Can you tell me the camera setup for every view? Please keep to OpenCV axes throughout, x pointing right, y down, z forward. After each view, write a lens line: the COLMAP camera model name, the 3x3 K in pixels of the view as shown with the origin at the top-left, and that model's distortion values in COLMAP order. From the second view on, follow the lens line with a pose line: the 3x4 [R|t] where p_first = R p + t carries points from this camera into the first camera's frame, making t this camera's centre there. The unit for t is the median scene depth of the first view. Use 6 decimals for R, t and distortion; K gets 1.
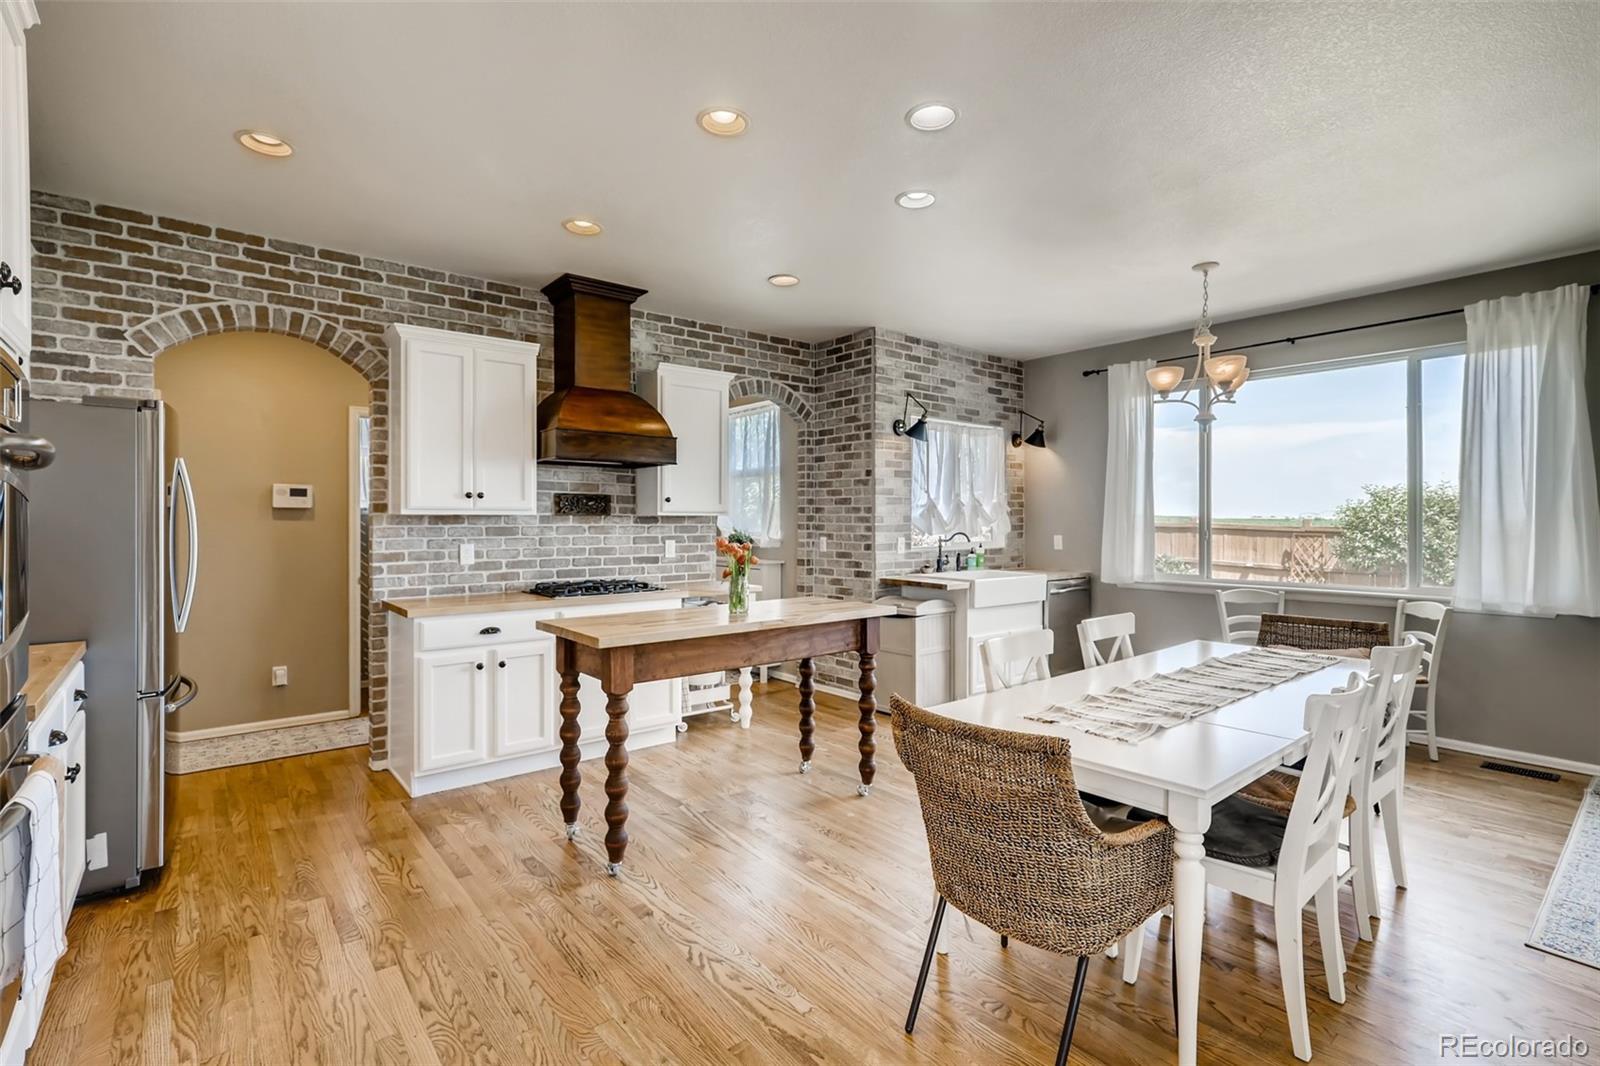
lens RADIAL K [[741.1, 0, 800.2], [0, 741.1, 523.7], [0, 0, 1]] dist [0.001961, 0.004223]
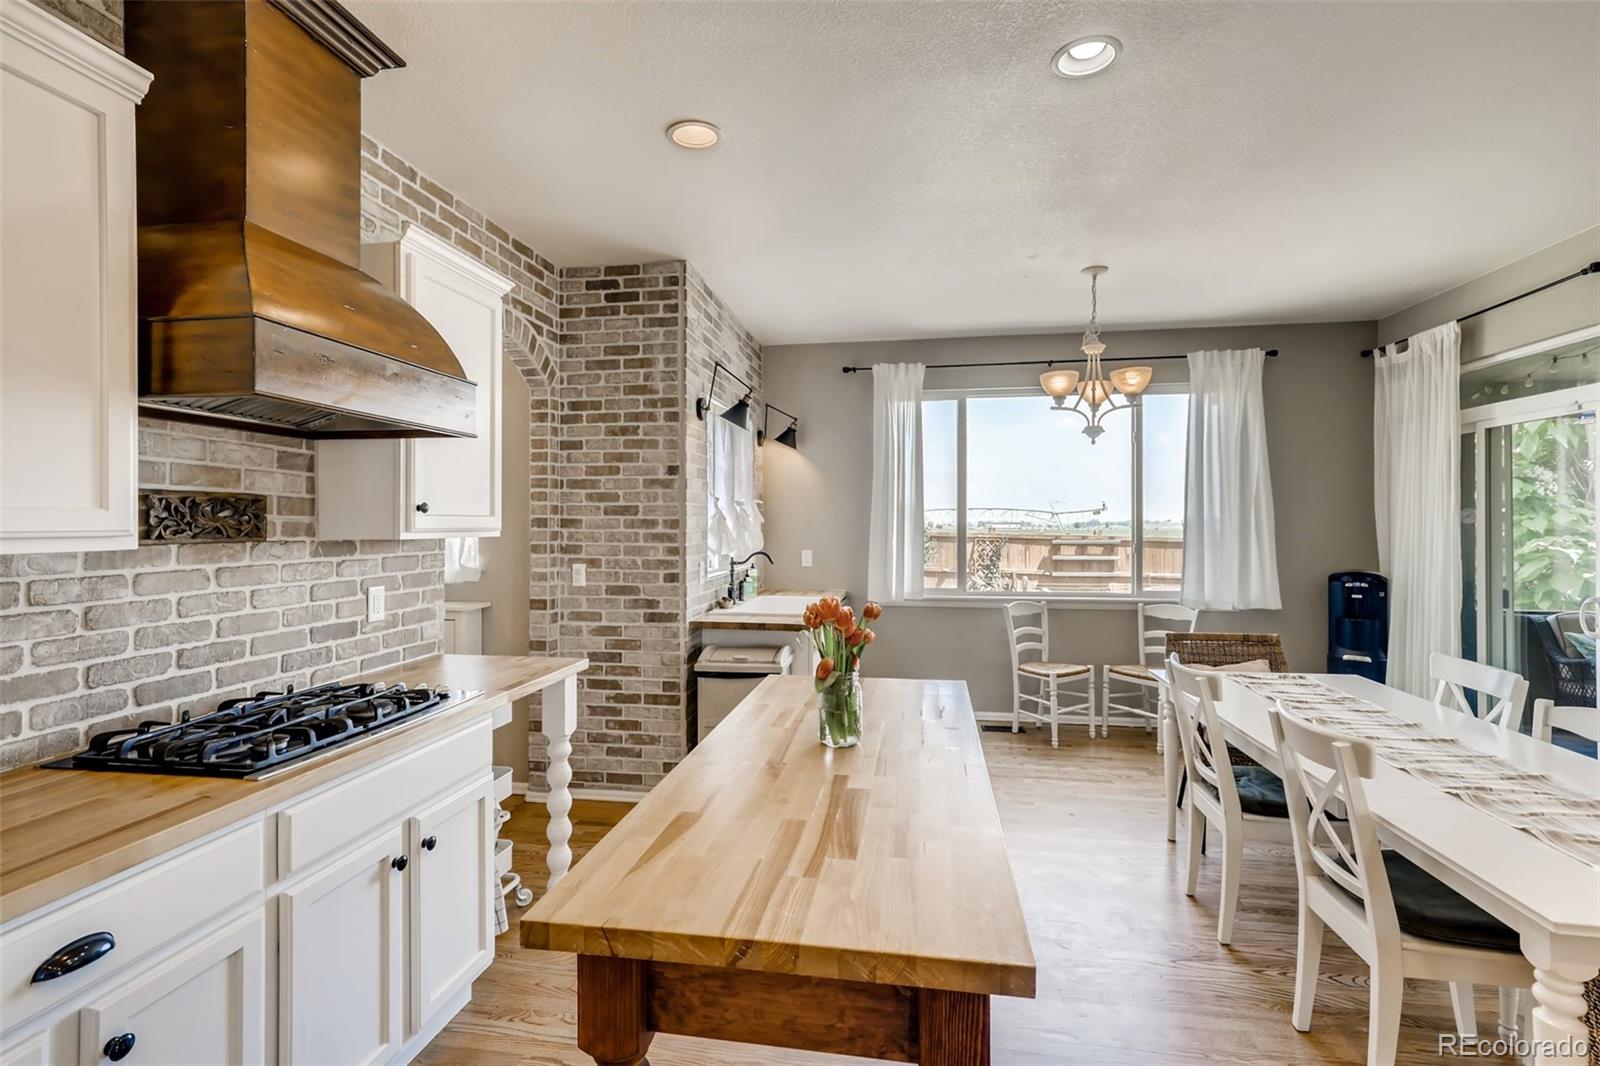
lens RADIAL K [[741.1, 0, 801.7], [0, 741.1, 521.1], [0, 0, 1]] dist [0.001961, 0.004223]
pose [[0.753773, -0.000812, 0.657135, -0.266818], [0.004687, 0.999980, -0.004141, -0.017314], [-0.657119, 0.006201, 0.753762, 0.395351]]
